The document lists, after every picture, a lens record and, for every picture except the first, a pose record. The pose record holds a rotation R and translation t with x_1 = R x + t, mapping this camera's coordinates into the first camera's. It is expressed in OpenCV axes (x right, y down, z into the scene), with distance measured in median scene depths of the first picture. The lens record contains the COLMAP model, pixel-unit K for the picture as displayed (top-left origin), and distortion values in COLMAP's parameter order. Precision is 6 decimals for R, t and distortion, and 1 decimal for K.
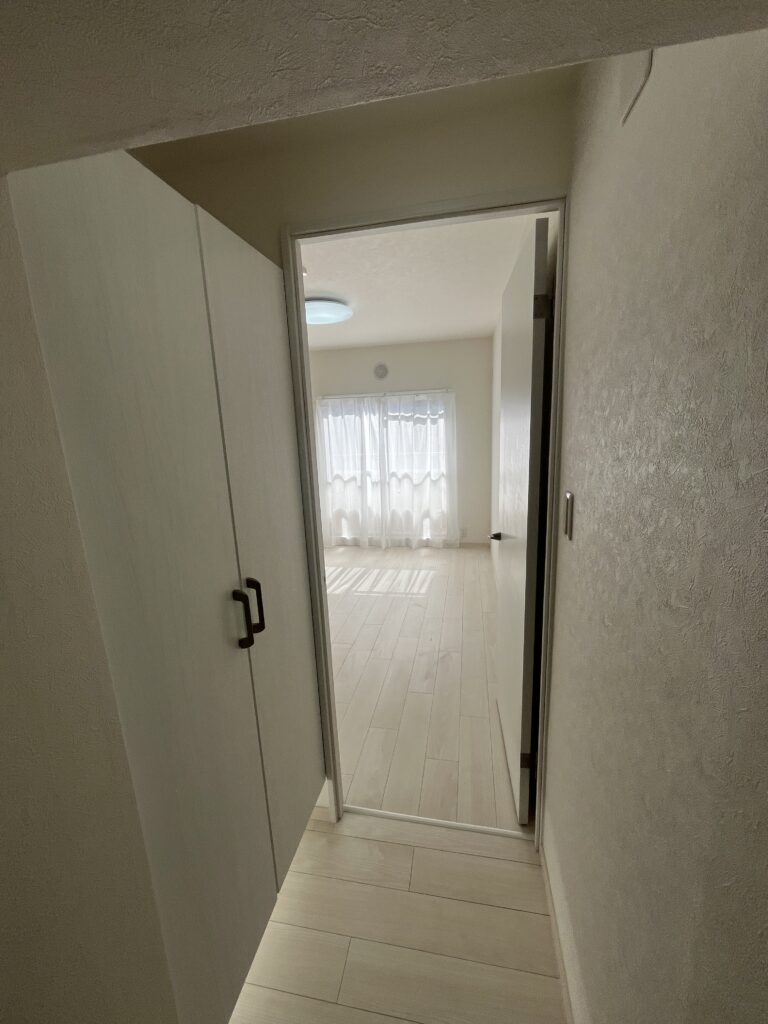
lens RADIAL K [[418.3, 0, 384.0], [0, 418.3, 512.0], [0, 0, 1]] dist [-0.002658, -0.000404]
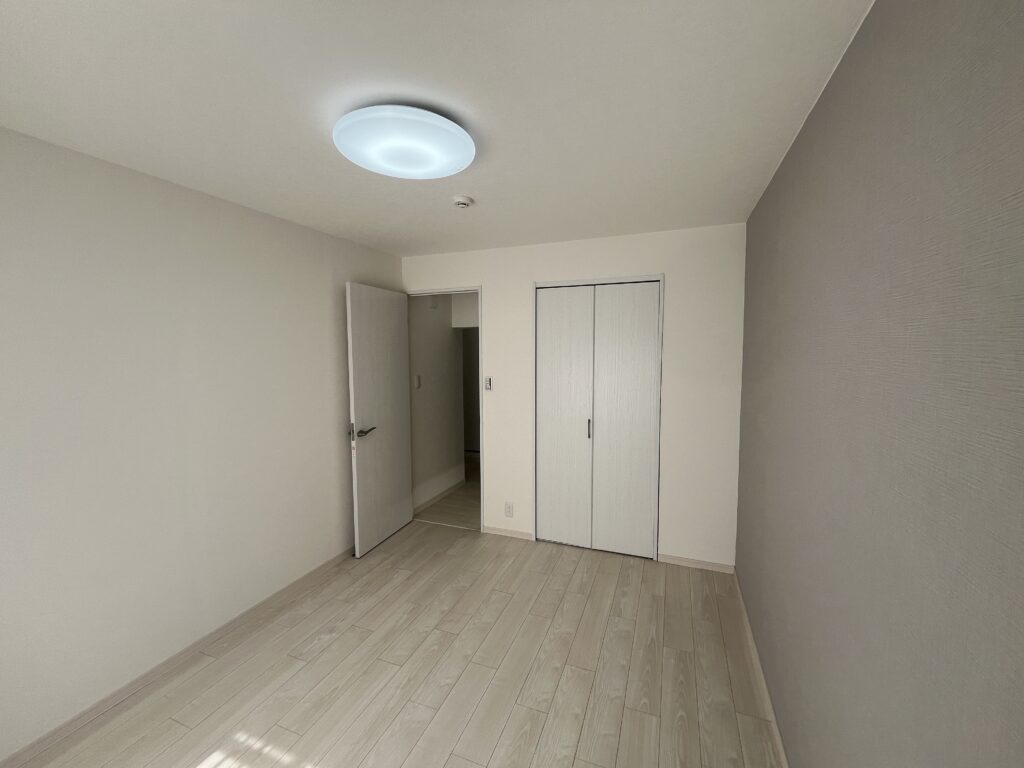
lens RADIAL K [[418.3, 0, 509.6], [0, 418.3, 381.8], [0, 0, 1]] dist [-0.002658, -0.000404]
pose [[-0.982558, 0.035228, 0.182587, -0.225986], [0.084934, 0.958505, 0.272128, -0.205067], [-0.165425, 0.282890, -0.944779, 0.953469]]
